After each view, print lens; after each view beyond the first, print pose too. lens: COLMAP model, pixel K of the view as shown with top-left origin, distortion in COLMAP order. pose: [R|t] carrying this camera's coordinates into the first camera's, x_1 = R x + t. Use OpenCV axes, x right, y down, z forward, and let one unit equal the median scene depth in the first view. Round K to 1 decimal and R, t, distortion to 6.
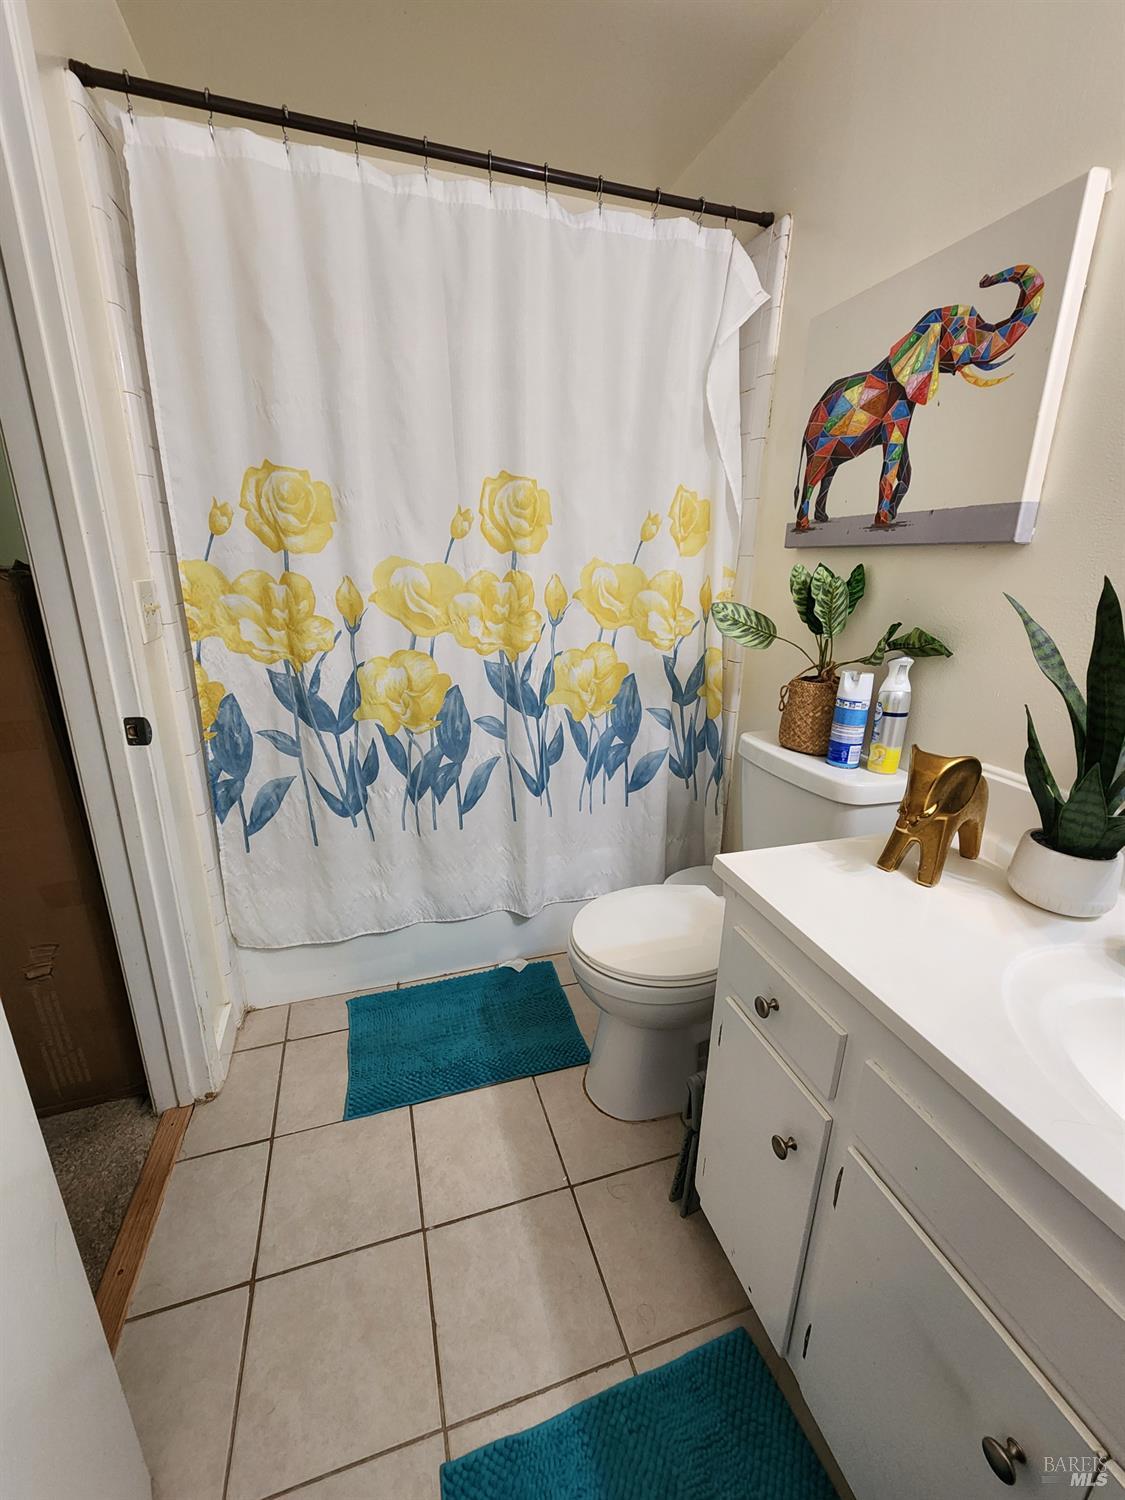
lens RADIAL K [[612.8, 0, 563.1], [0, 612.8, 743.0], [0, 0, 1]] dist [-0.002904, -0.000407]
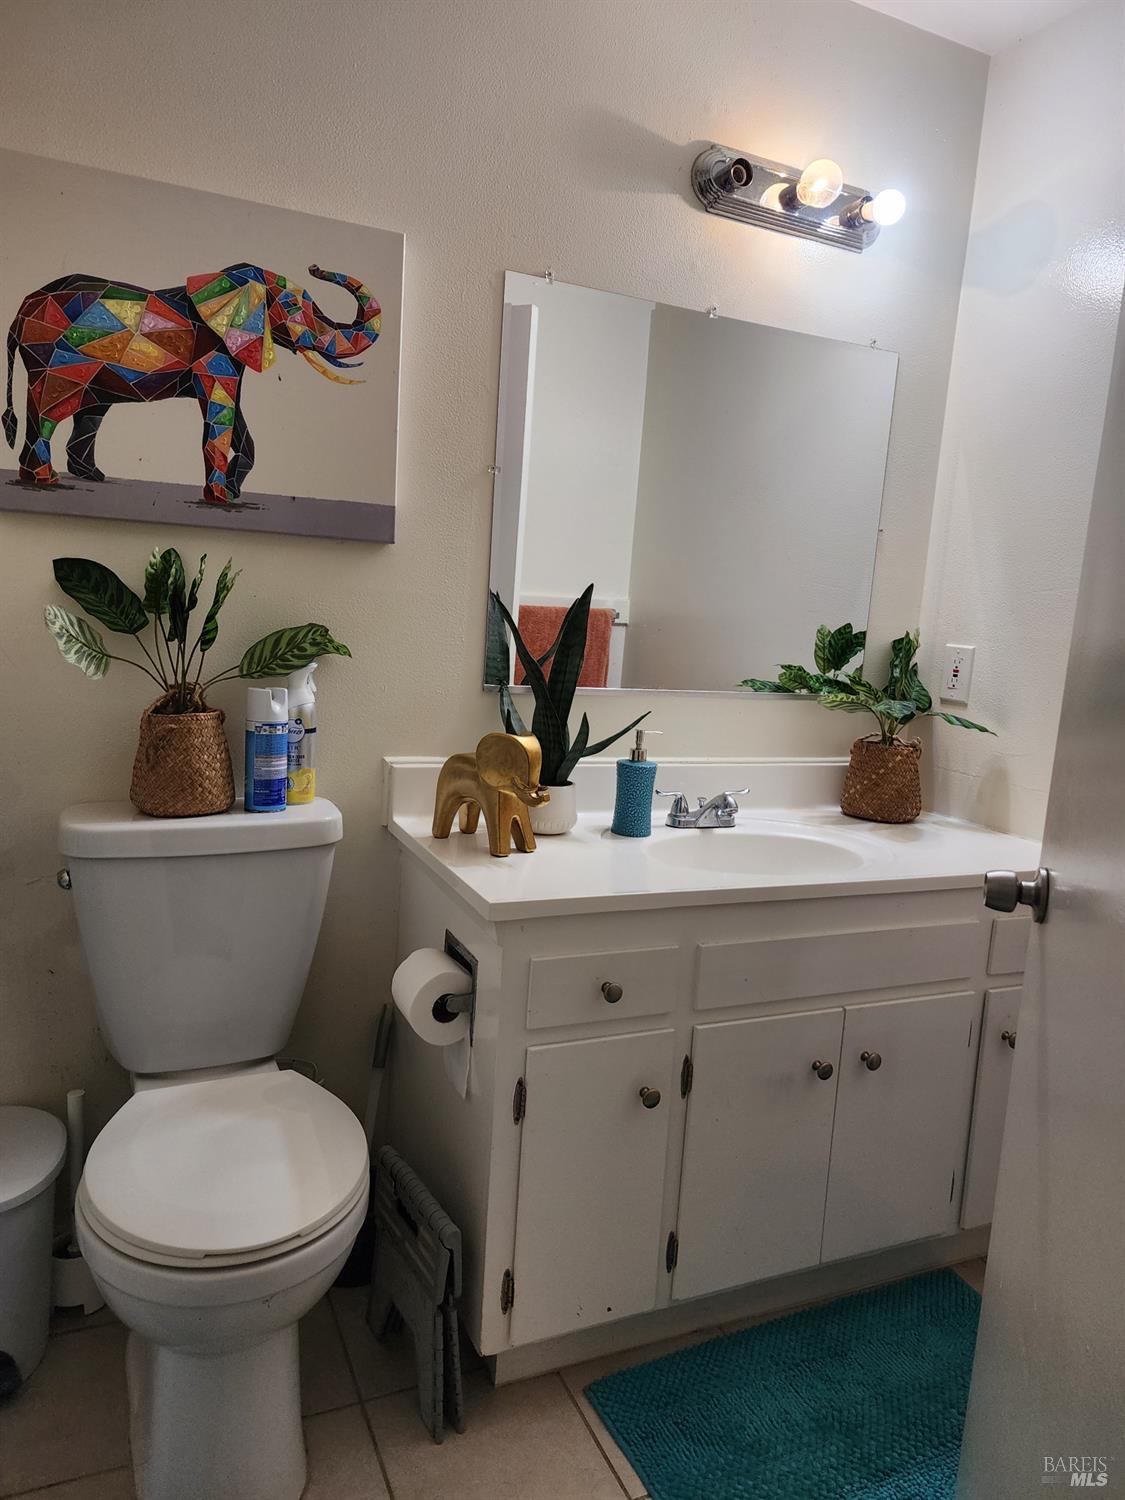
lens RADIAL K [[998.0, 0, 561.1], [0, 998.0, 754.2], [0, 0, 1]] dist [0.003140, -0.000810]
pose [[-0.119513, -0.177479, 0.976841, -0.864398], [0.216566, 0.955540, 0.200105, -0.216278], [-0.968925, 0.235465, -0.075764, 0.772854]]
